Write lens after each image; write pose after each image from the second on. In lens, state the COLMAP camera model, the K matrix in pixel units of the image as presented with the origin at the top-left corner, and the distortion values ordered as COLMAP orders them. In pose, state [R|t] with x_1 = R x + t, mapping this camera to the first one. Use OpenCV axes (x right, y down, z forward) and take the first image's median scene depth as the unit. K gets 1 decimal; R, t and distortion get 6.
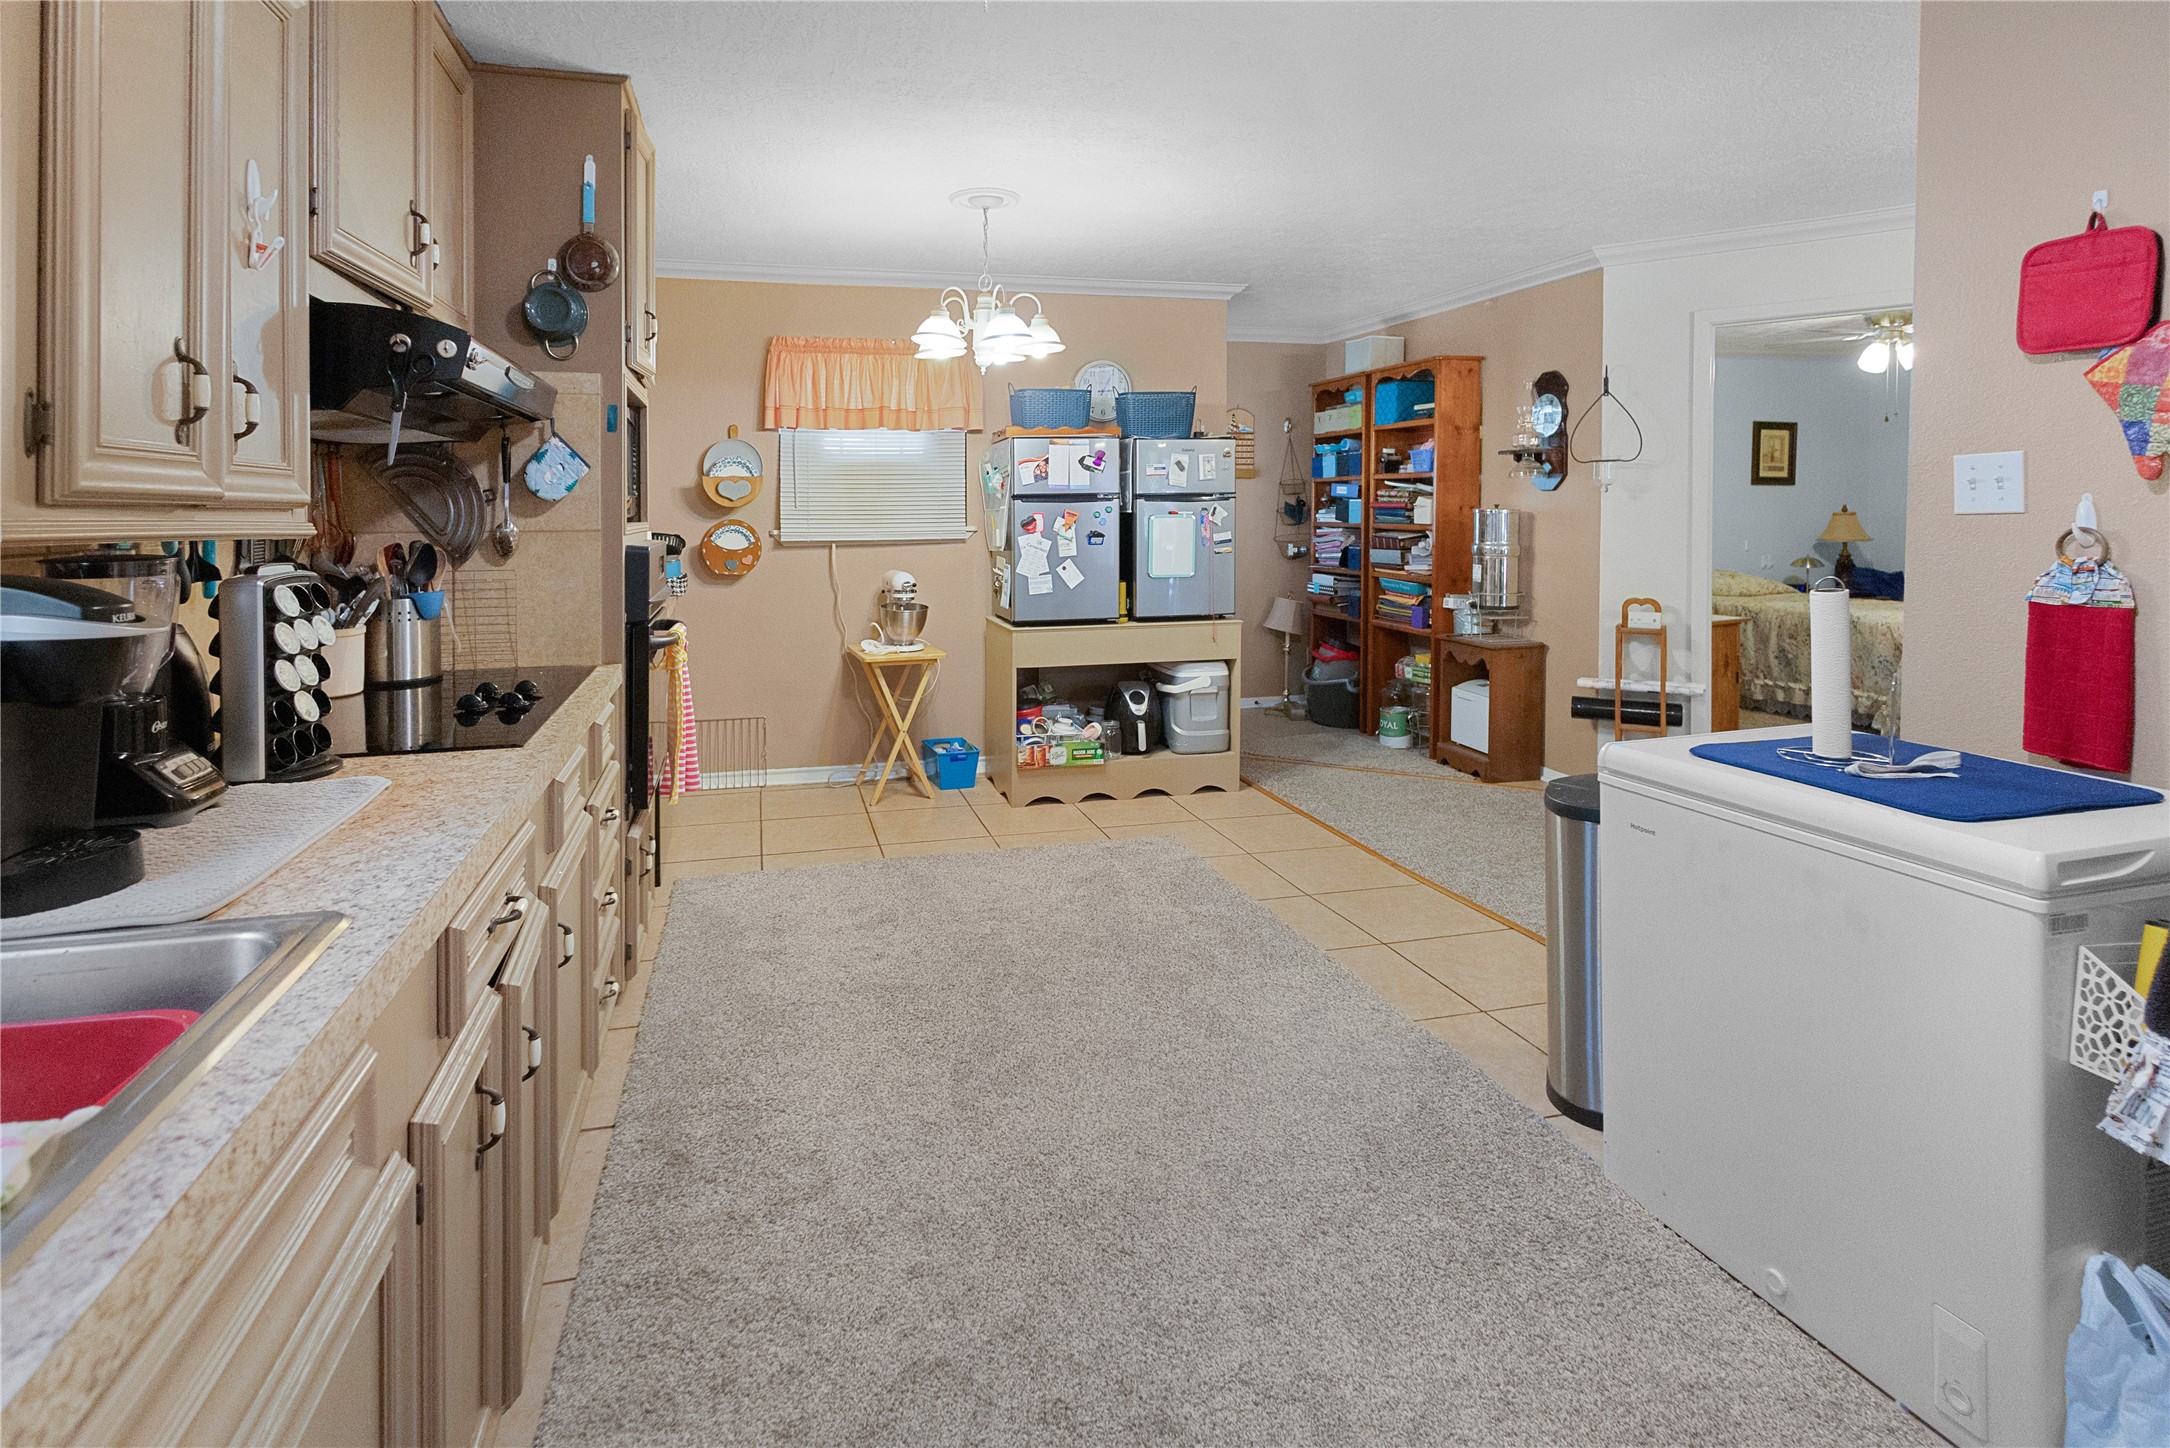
lens RADIAL K [[1059.2, 0, 994.4], [0, 1059.2, 523.7], [0, 0, 1]] dist [0.001390, 0.000226]
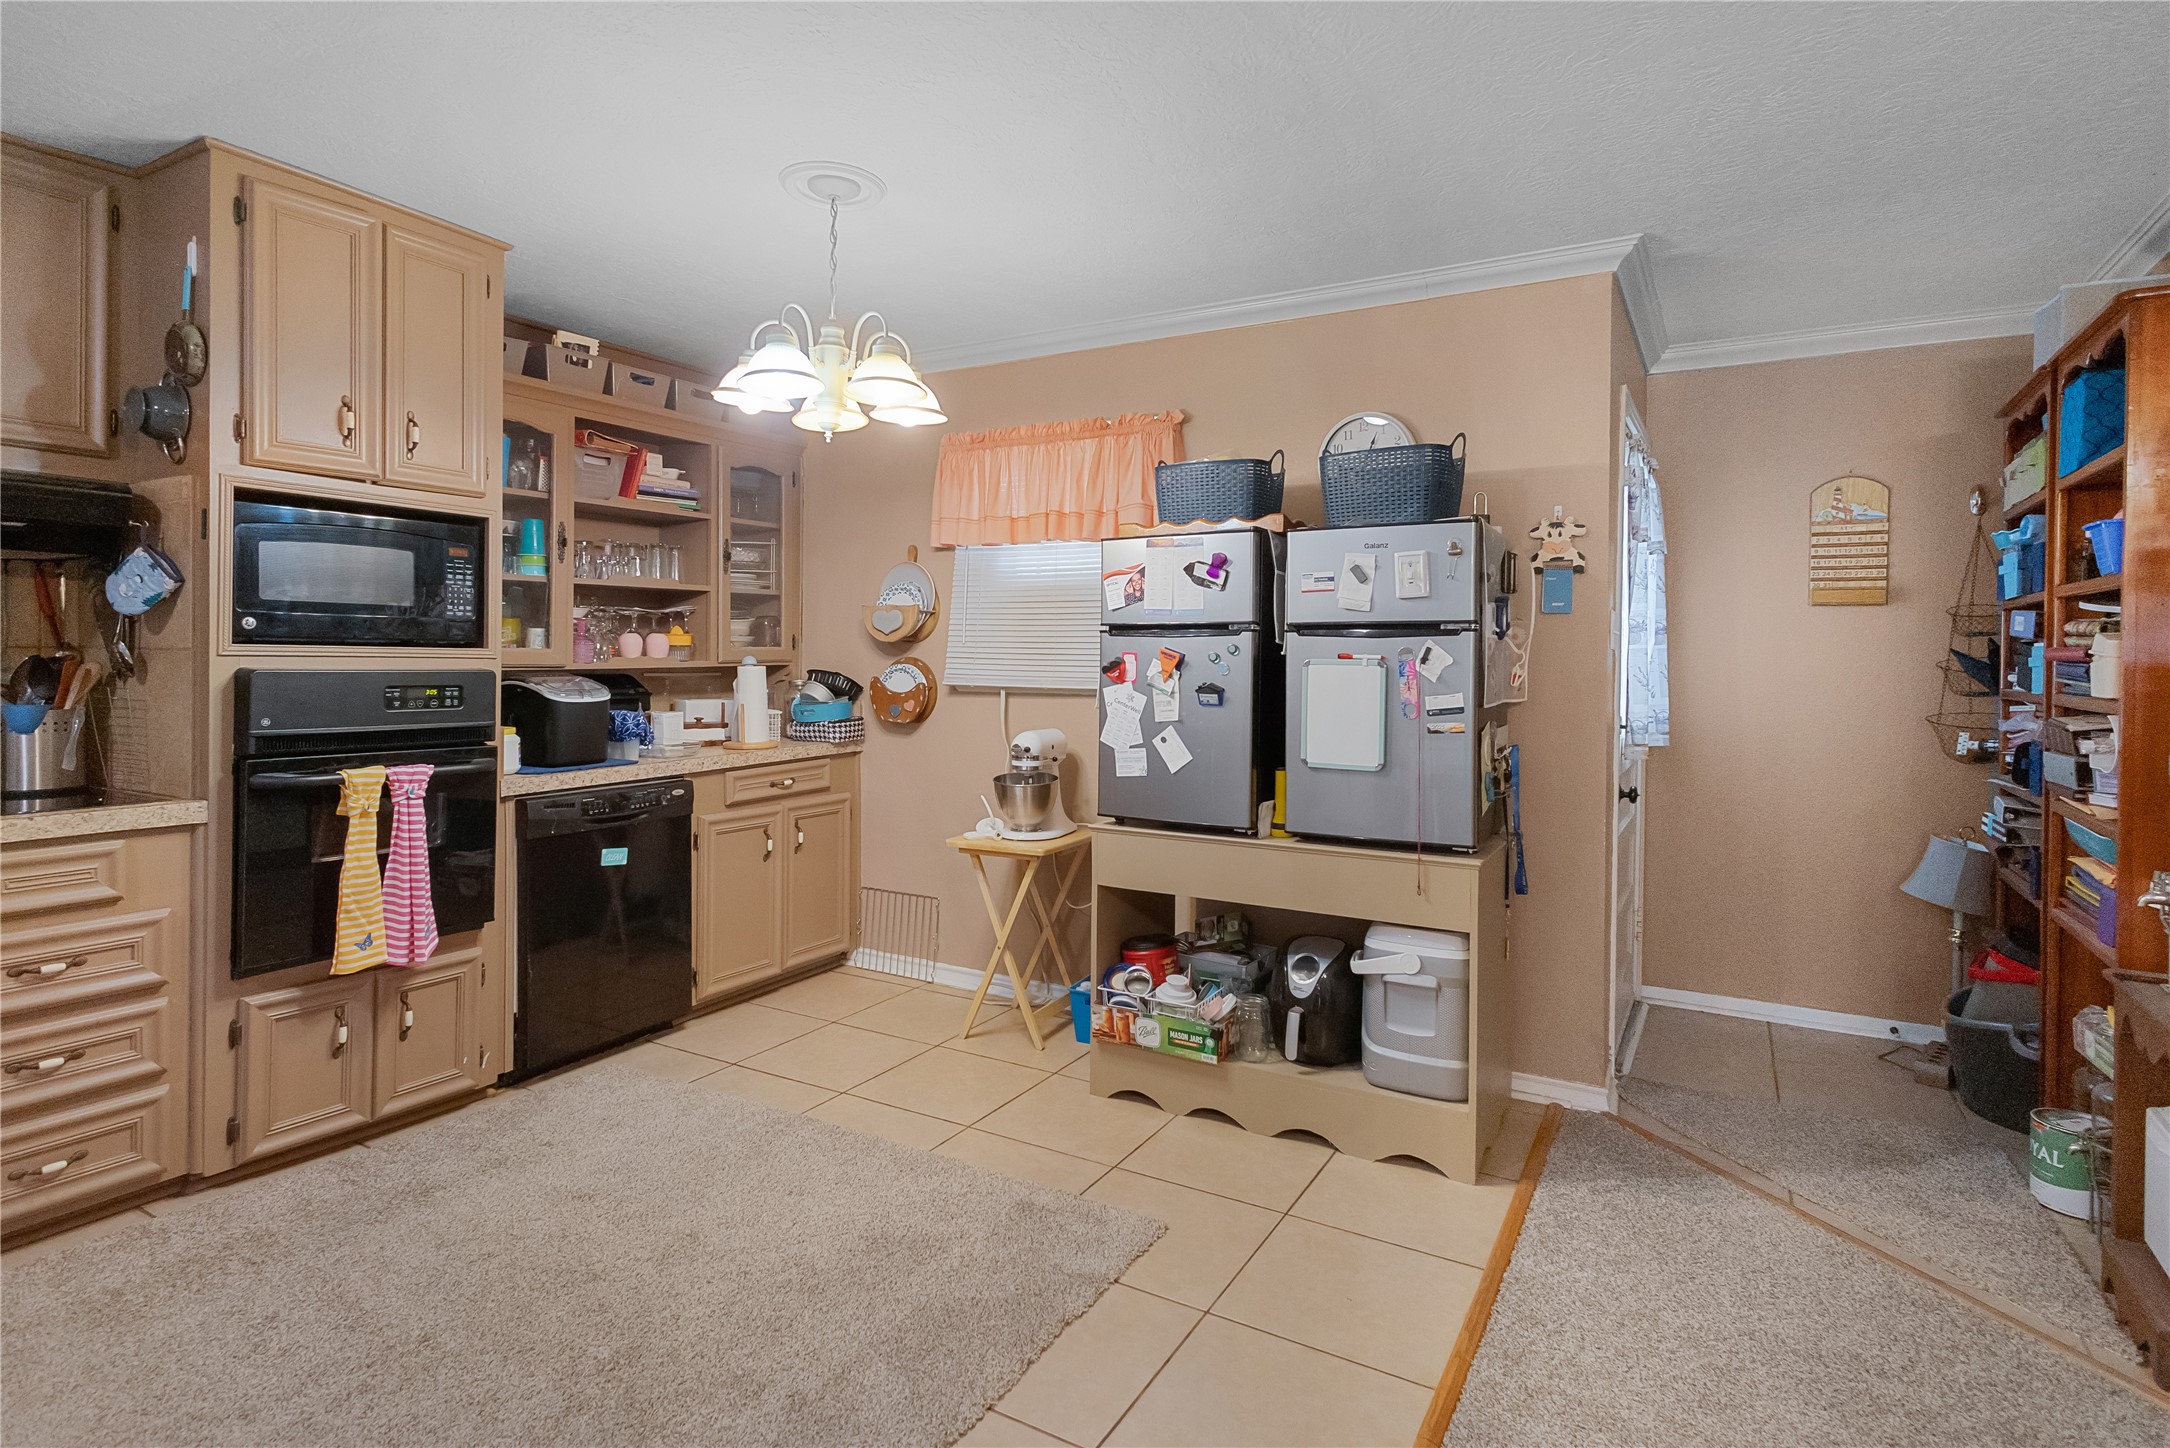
lens RADIAL K [[1102.3, 0, 1095.1], [0, 1102.3, 657.1], [0, 0, 1]] dist [0.002524, 0.000860]
pose [[0.734790, 0.015640, -0.678114, 0.477279], [-0.029460, 0.999527, -0.008870, -0.000569], [0.677654, 0.026494, 0.734903, 0.475480]]
